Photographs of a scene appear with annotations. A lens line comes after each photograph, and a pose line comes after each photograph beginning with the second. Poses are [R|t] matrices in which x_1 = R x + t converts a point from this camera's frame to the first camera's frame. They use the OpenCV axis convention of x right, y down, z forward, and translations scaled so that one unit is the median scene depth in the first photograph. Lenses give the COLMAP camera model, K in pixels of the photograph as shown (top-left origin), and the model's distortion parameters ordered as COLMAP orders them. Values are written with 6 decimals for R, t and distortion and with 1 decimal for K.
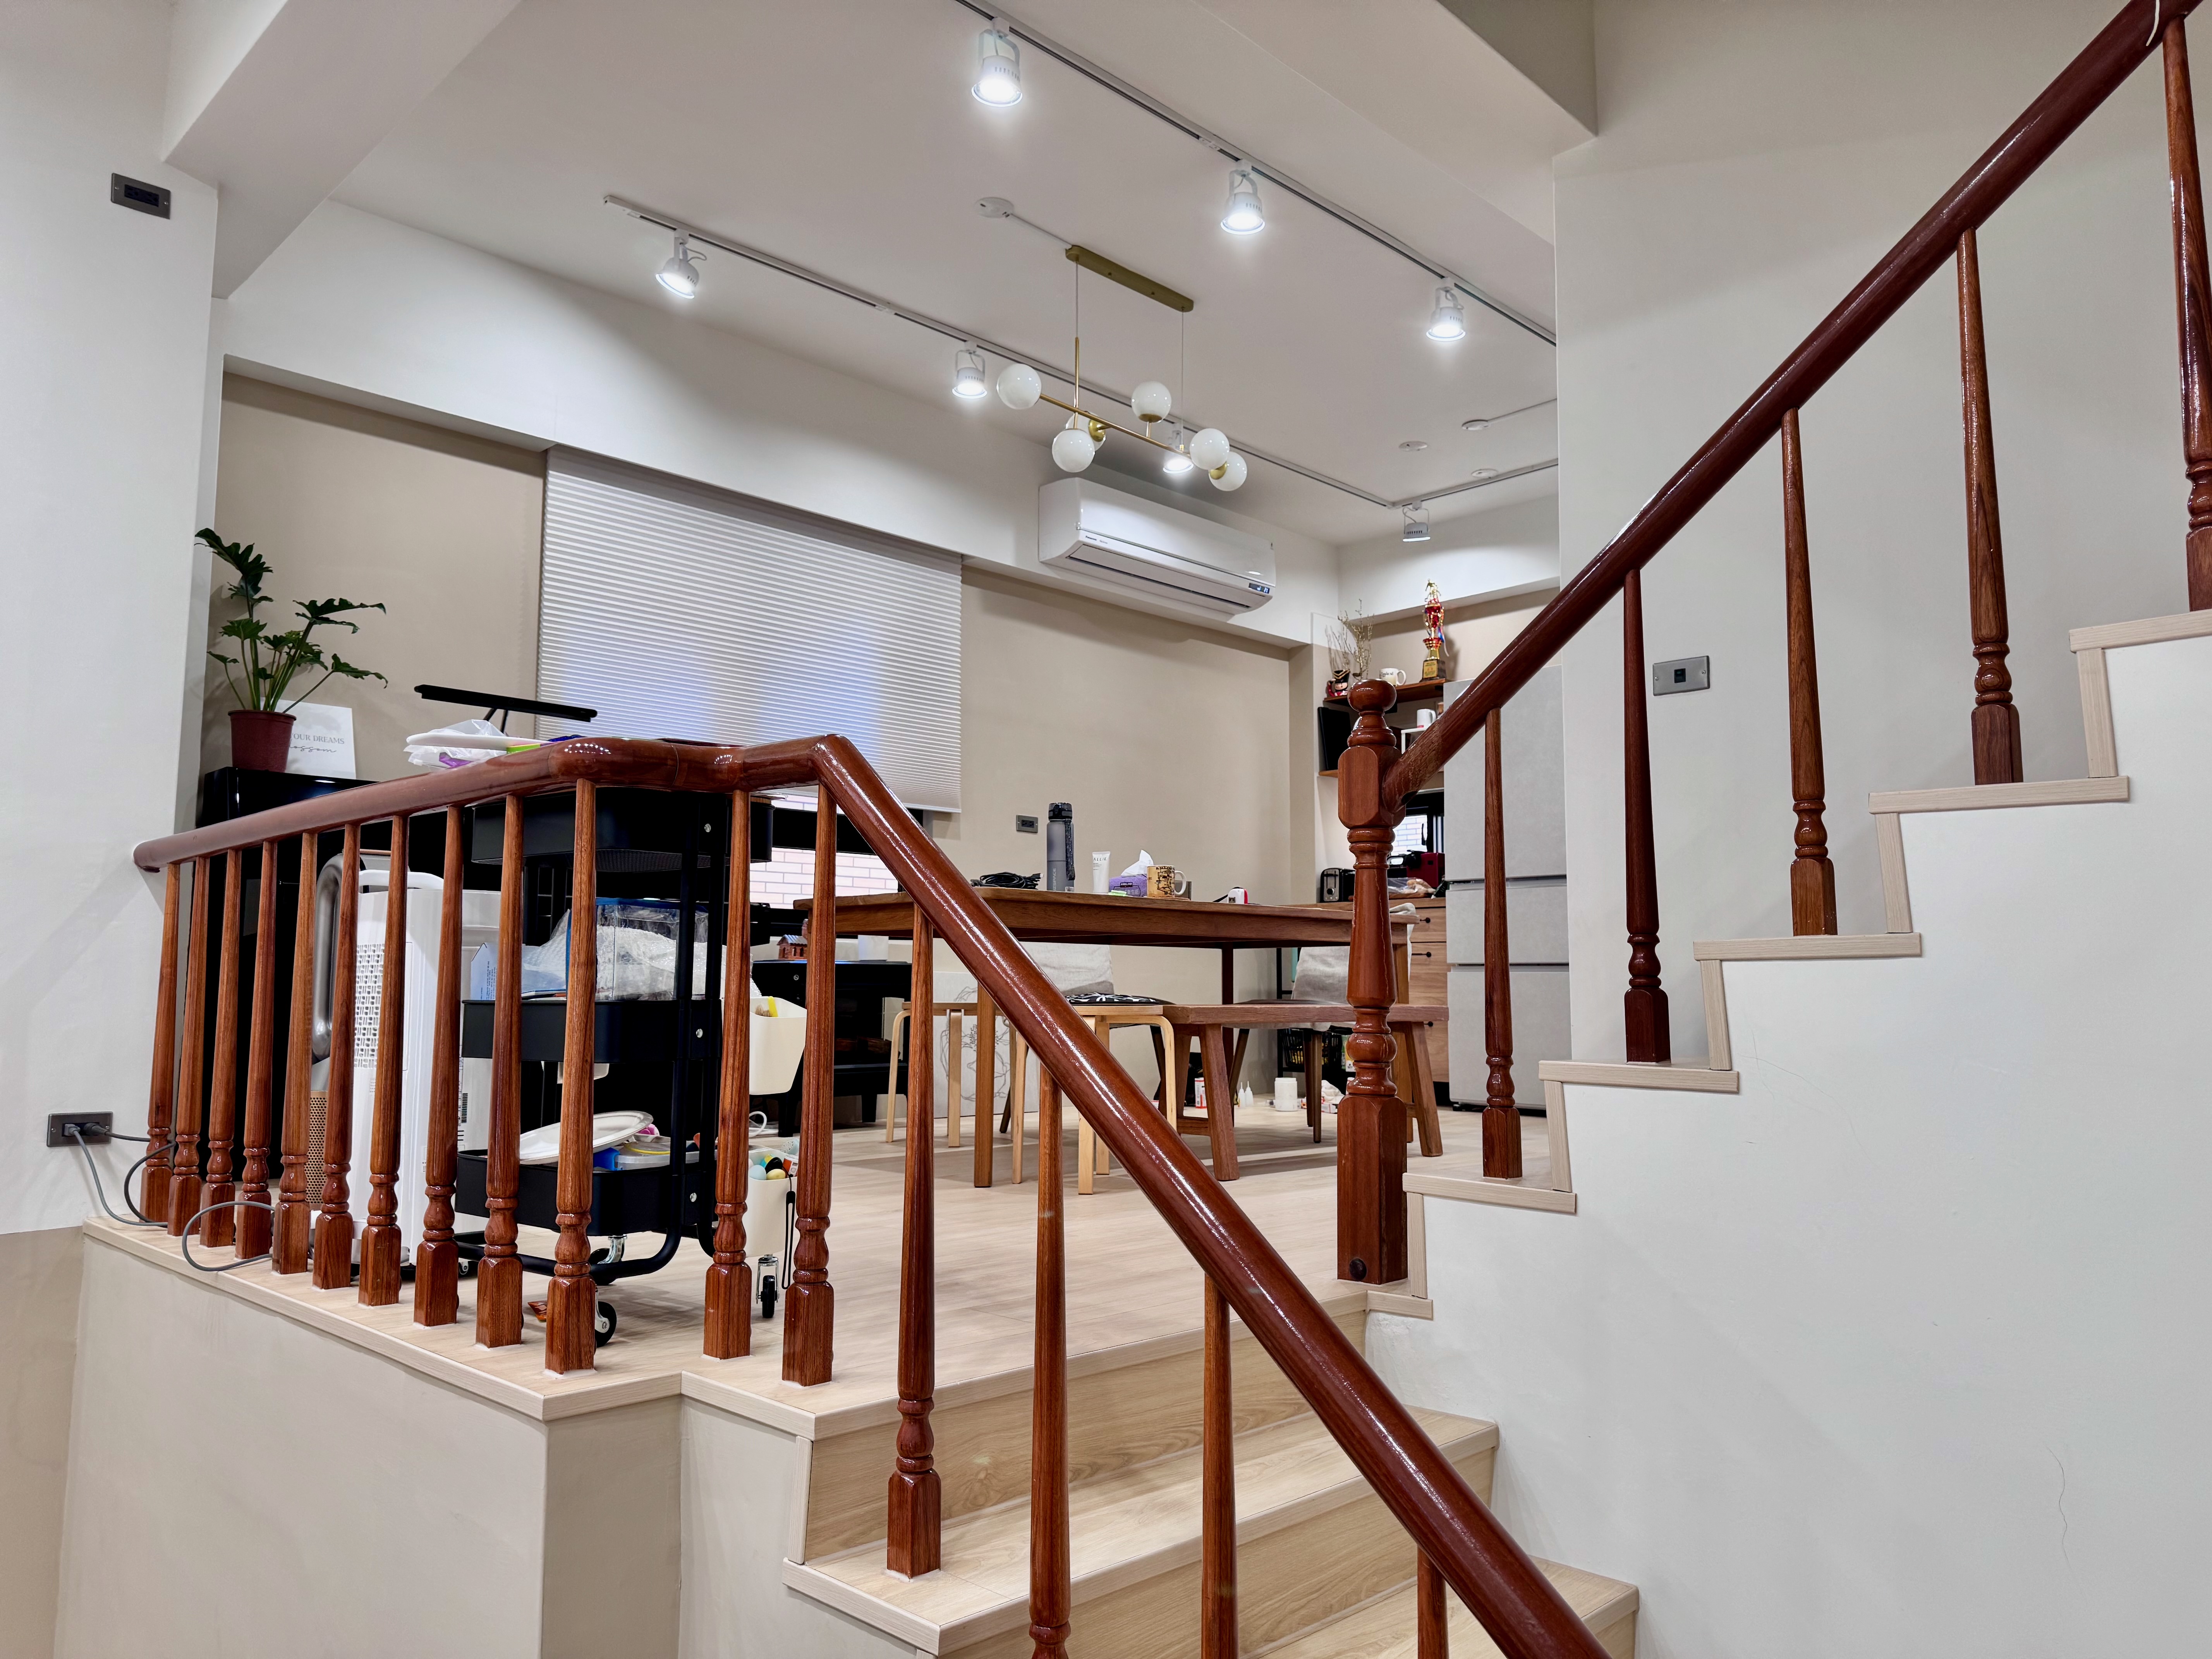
lens RADIAL K [[1563.4, 0, 1107.2], [0, 1563.4, 833.1], [0, 0, 1]] dist [0.033145, -0.037896]
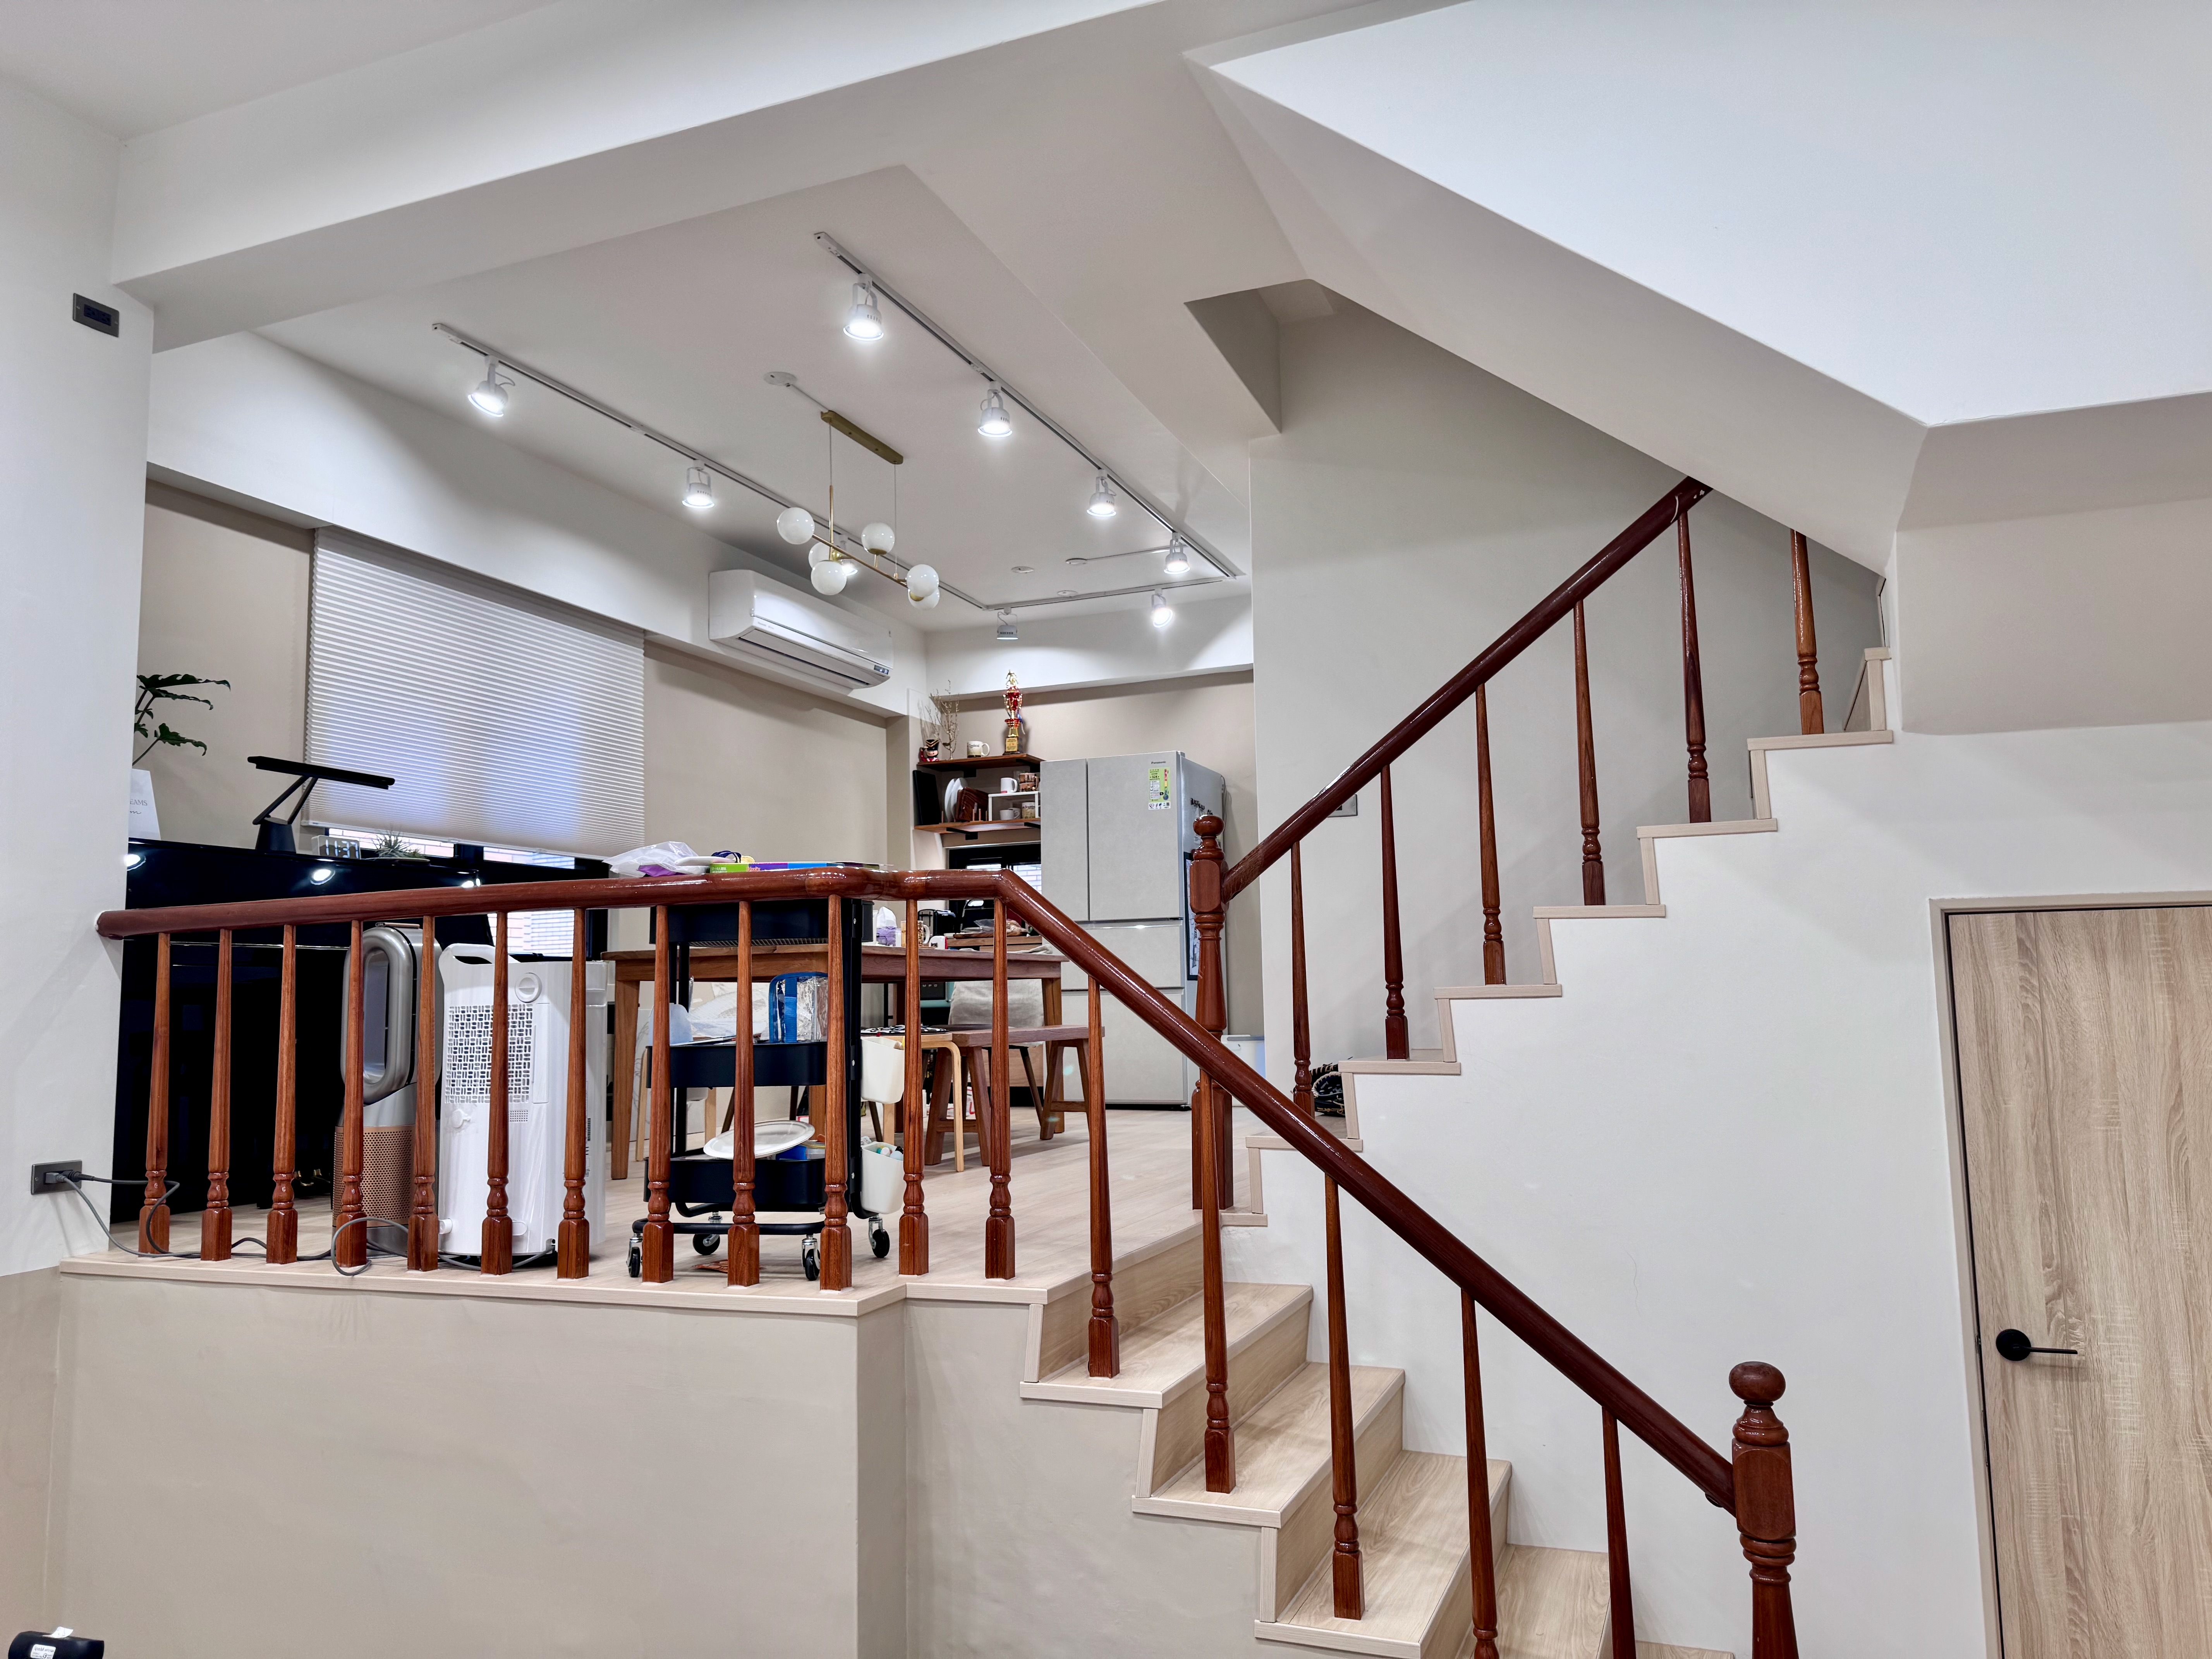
lens RADIAL K [[1563.4, 0, 1114.3], [0, 1563.4, 830.8], [0, 0, 1]] dist [0.033145, -0.037896]
pose [[0.918989, 0.020663, 0.393742, -0.299223], [-0.016648, 0.999769, -0.013610, -0.035553], [-0.393932, 0.005953, 0.919120, -0.211296]]
